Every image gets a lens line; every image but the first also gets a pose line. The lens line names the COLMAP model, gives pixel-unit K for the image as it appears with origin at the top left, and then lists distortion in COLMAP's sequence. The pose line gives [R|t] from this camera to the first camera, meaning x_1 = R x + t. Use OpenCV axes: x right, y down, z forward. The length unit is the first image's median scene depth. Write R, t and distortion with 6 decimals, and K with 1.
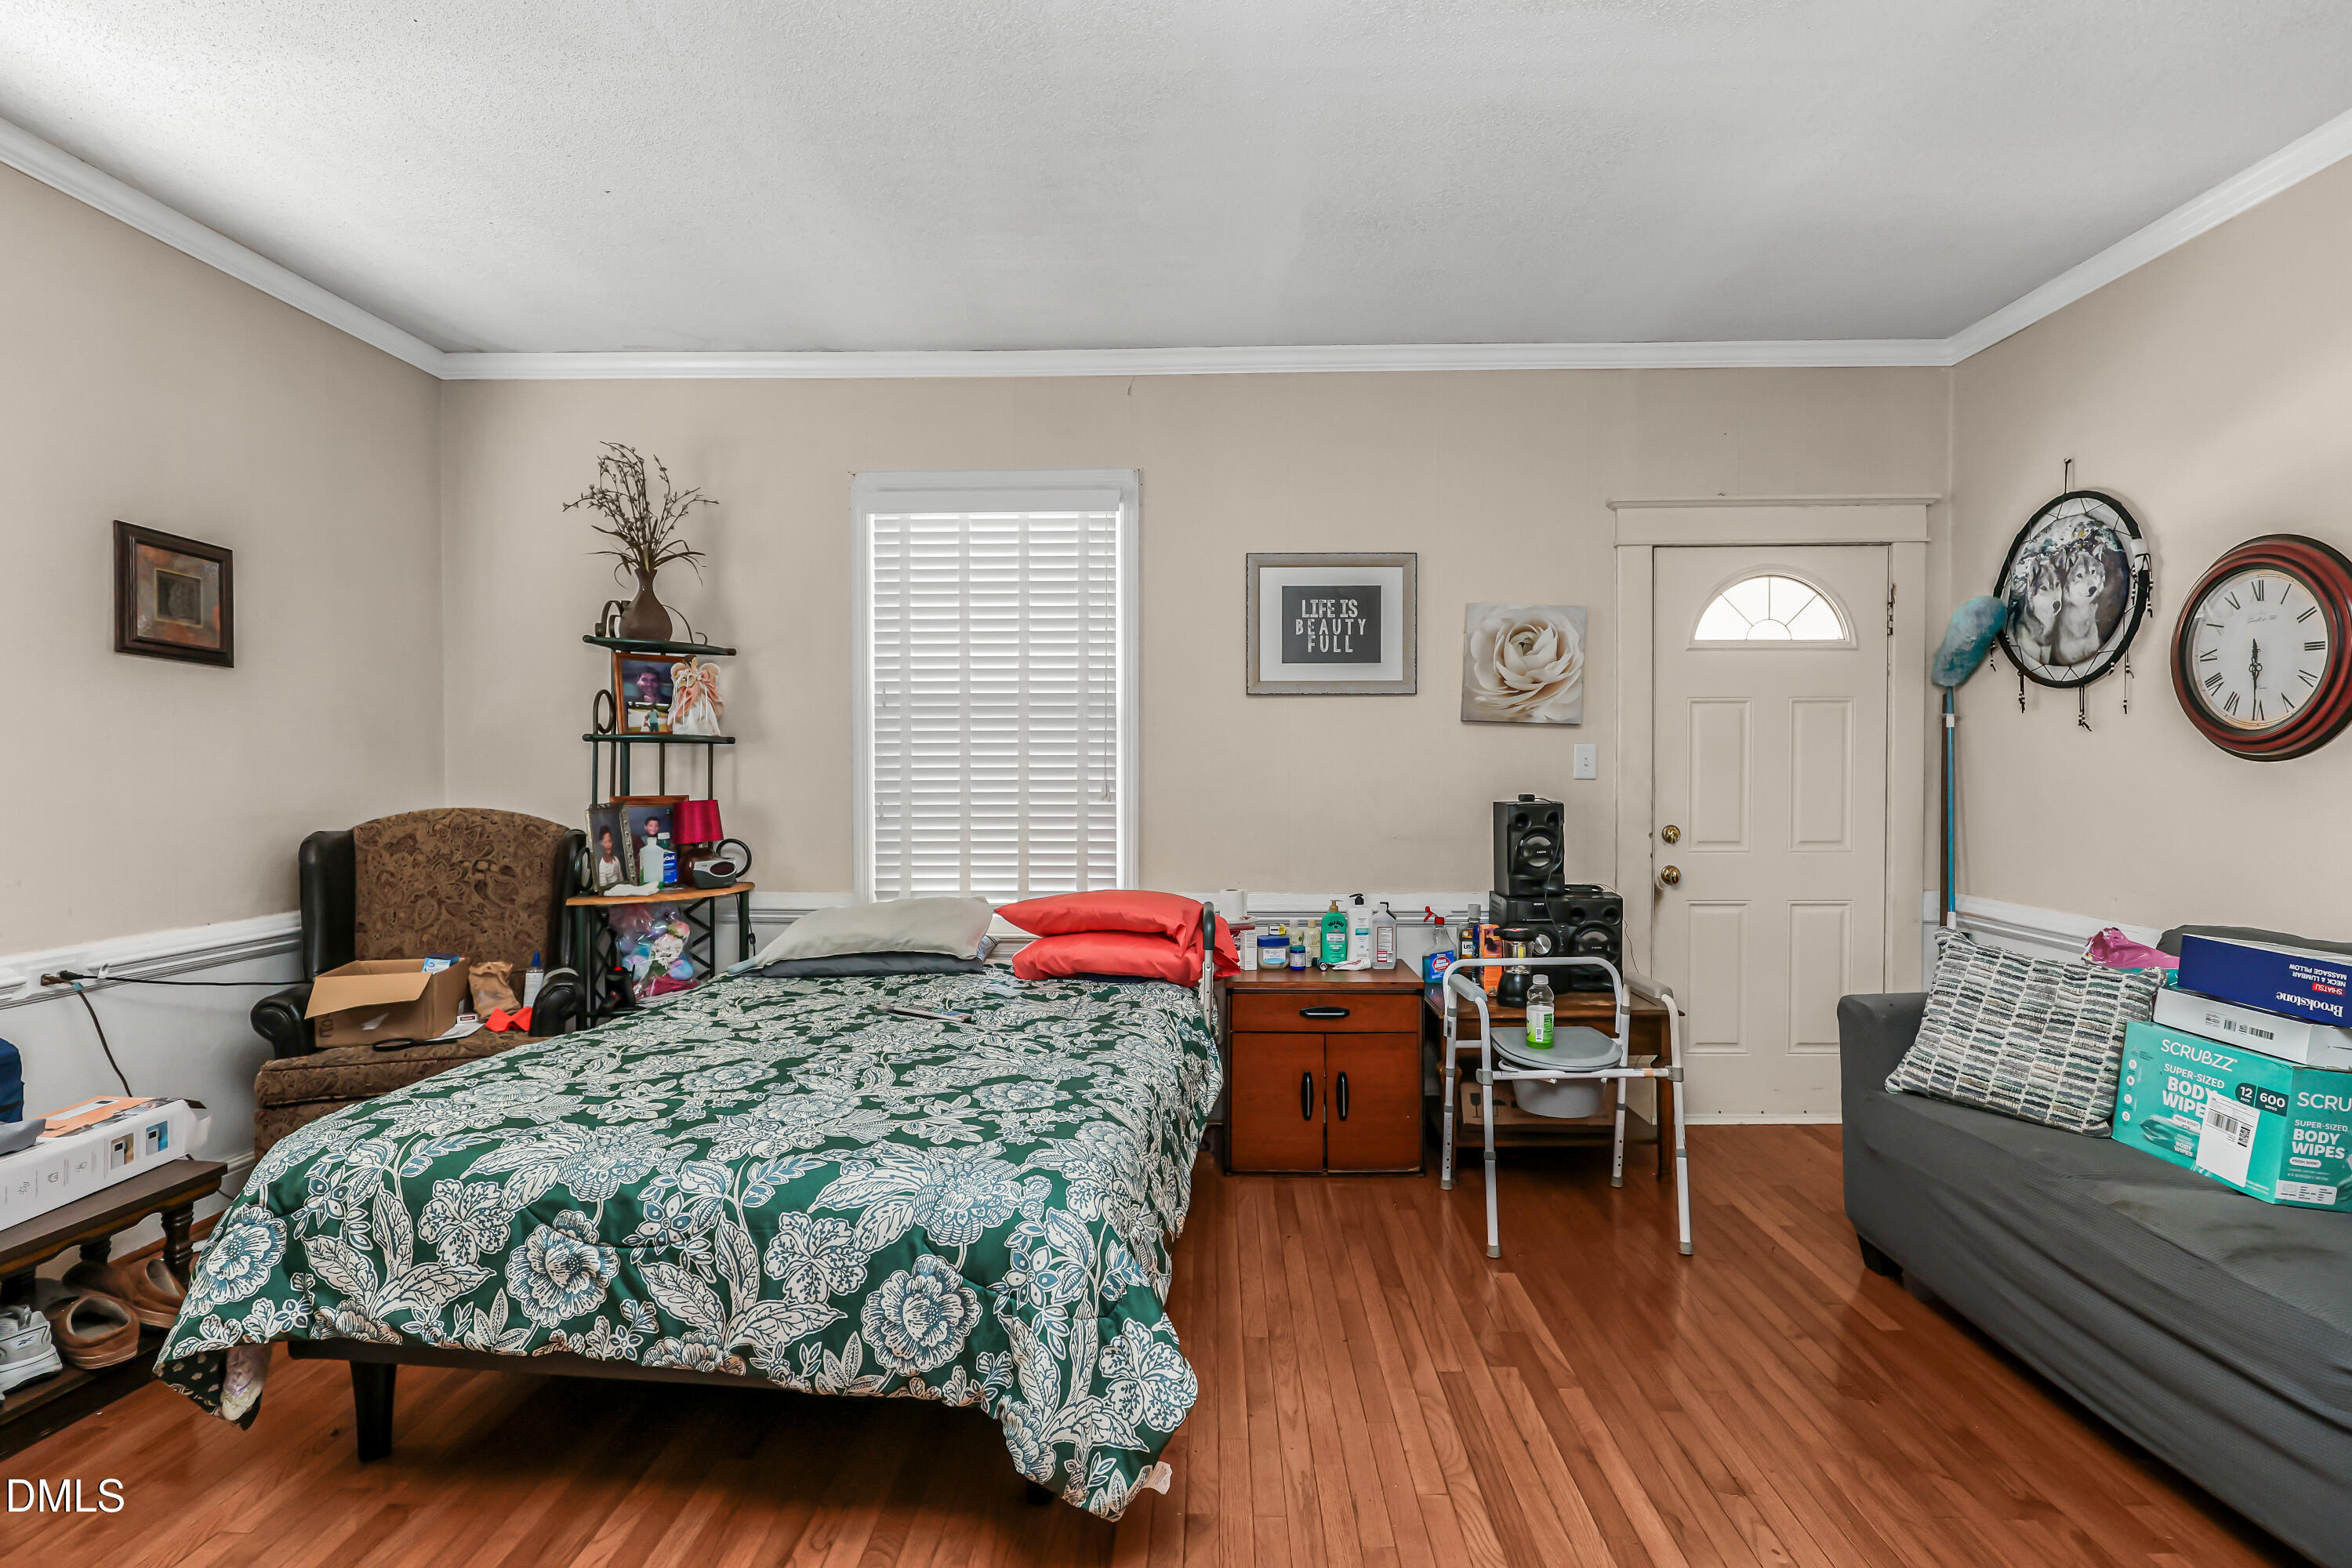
lens RADIAL K [[1116.4, 0, 1180.6], [0, 1116.4, 771.6], [0, 0, 1]] dist [-0.015740, 0.001531]
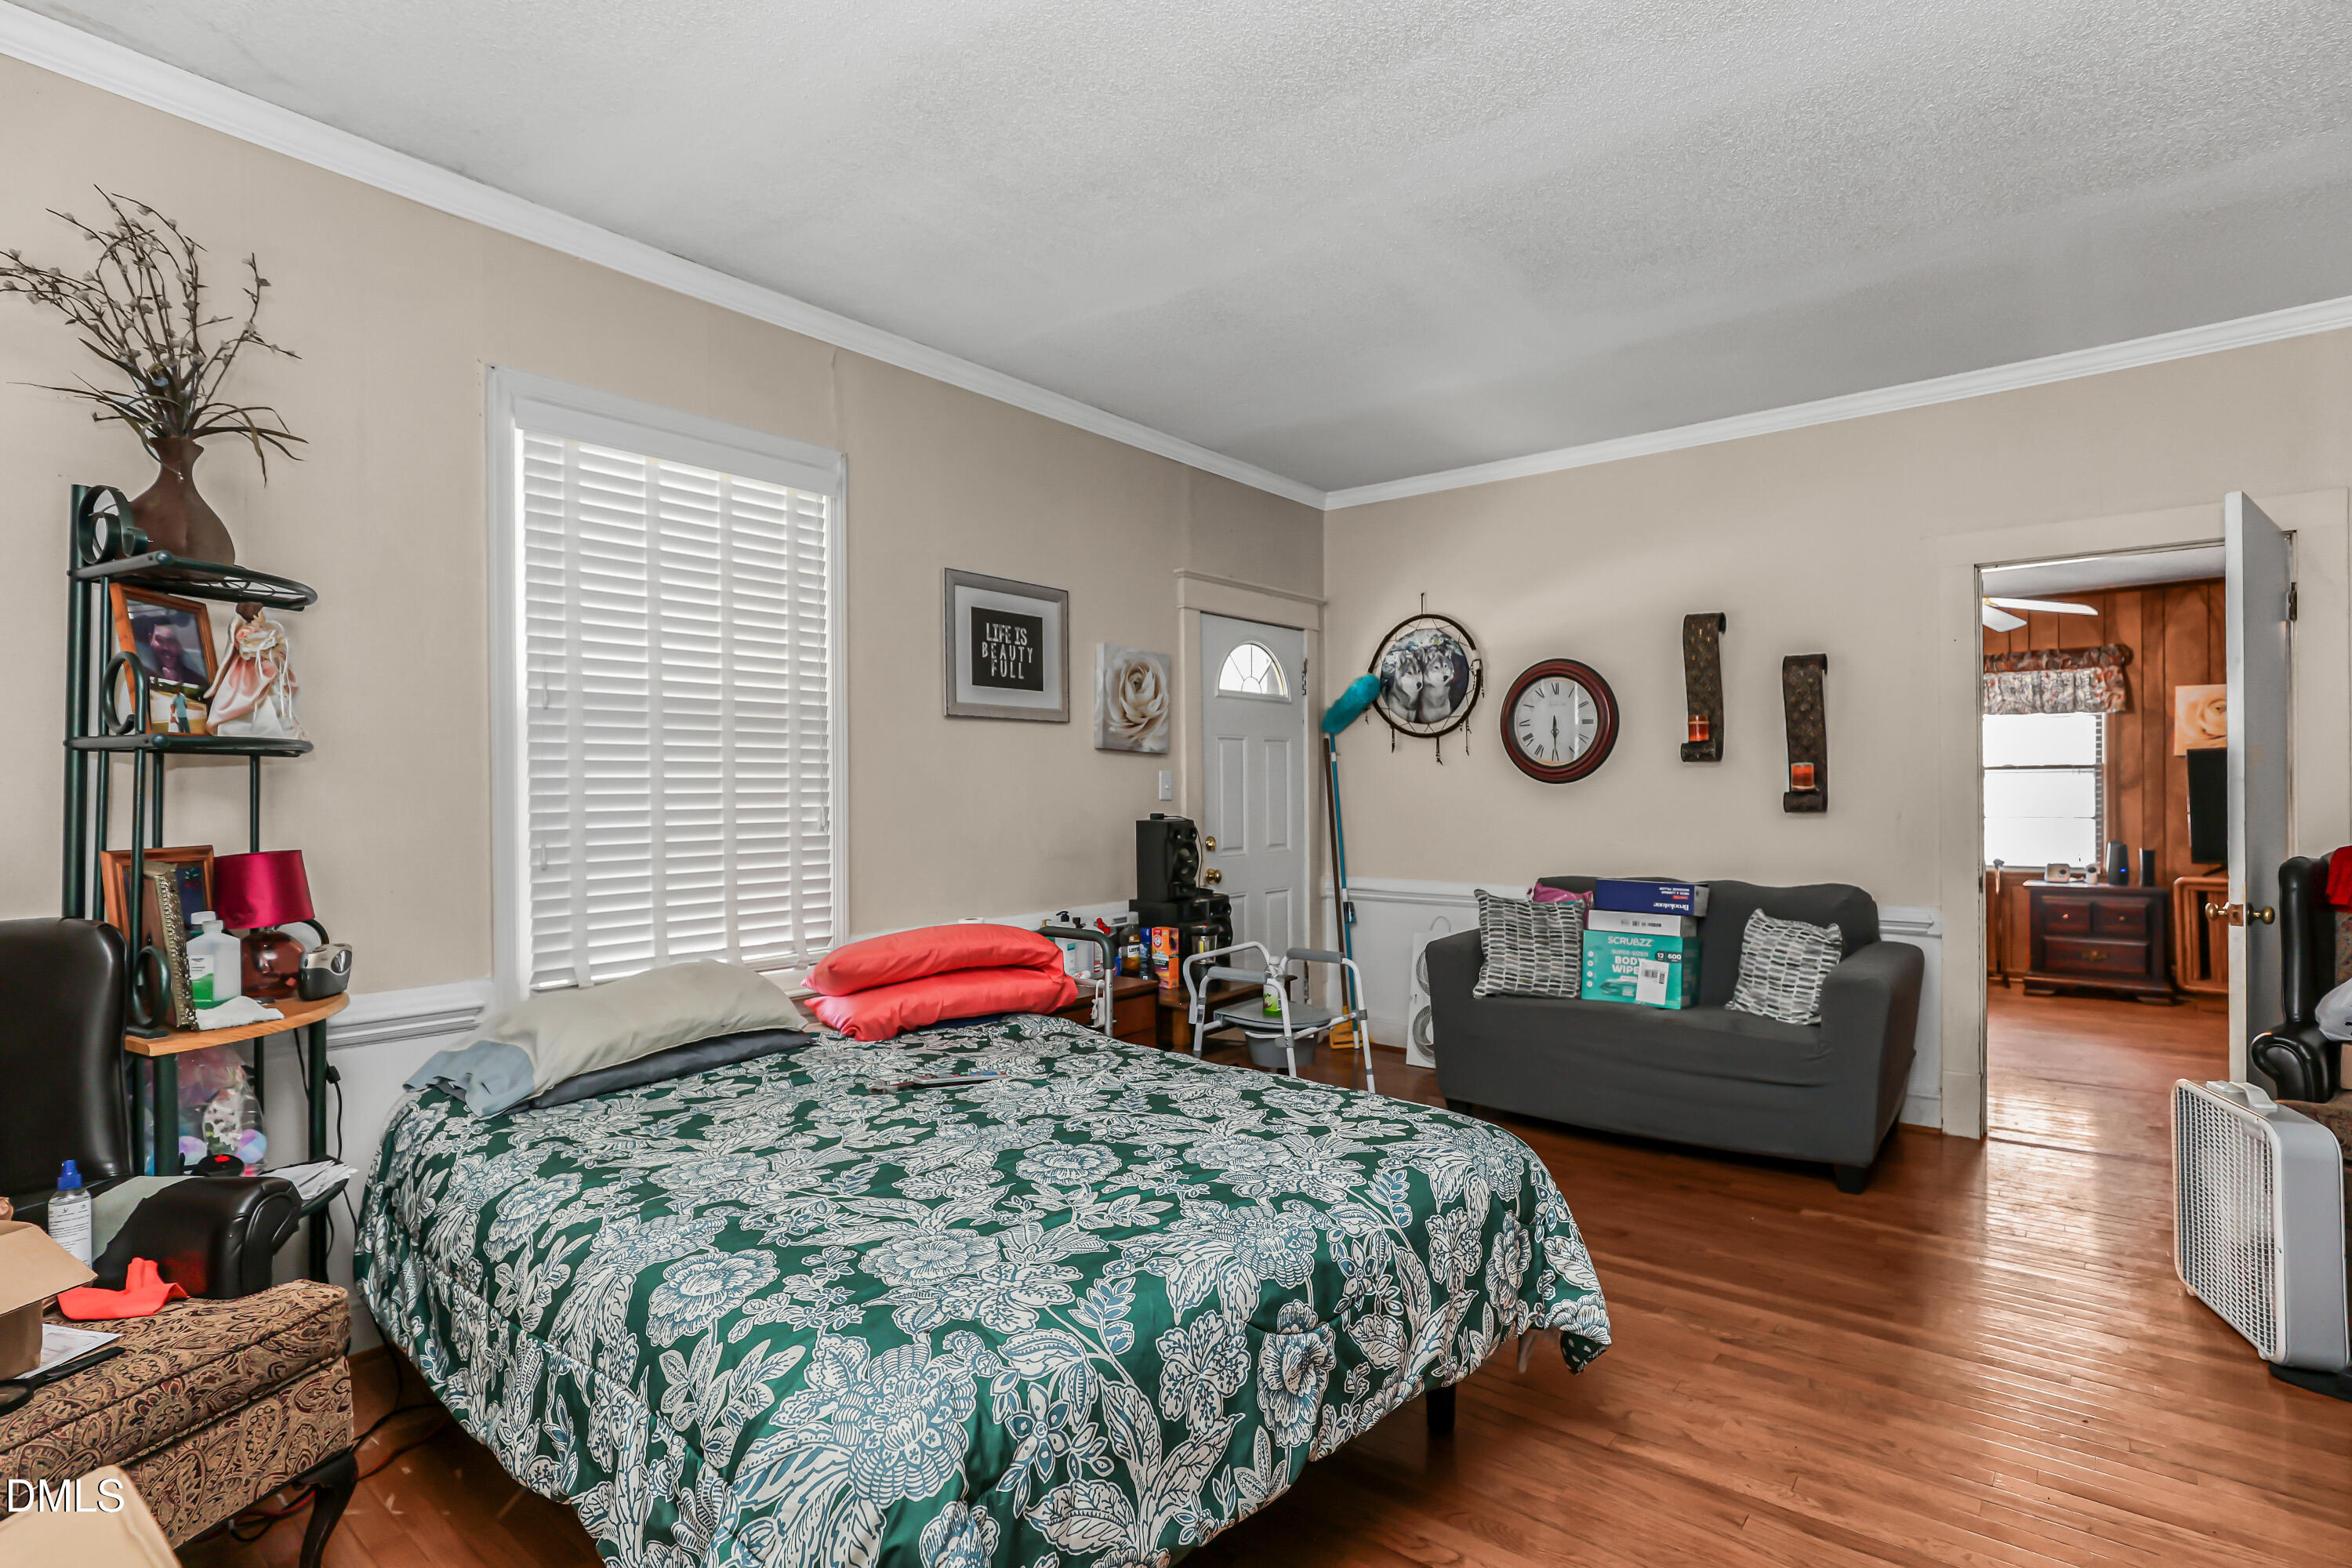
lens RADIAL K [[1160.2, 0, 1174.4], [0, 1160.2, 783.7], [0, 0, 1]] dist [-0.010822, -0.001173]
pose [[0.602457, 0.000780, 0.798151, -0.725467], [0.012116, 0.999875, -0.010122, 0.002110], [-0.798060, 0.015768, 0.602372, 0.290604]]
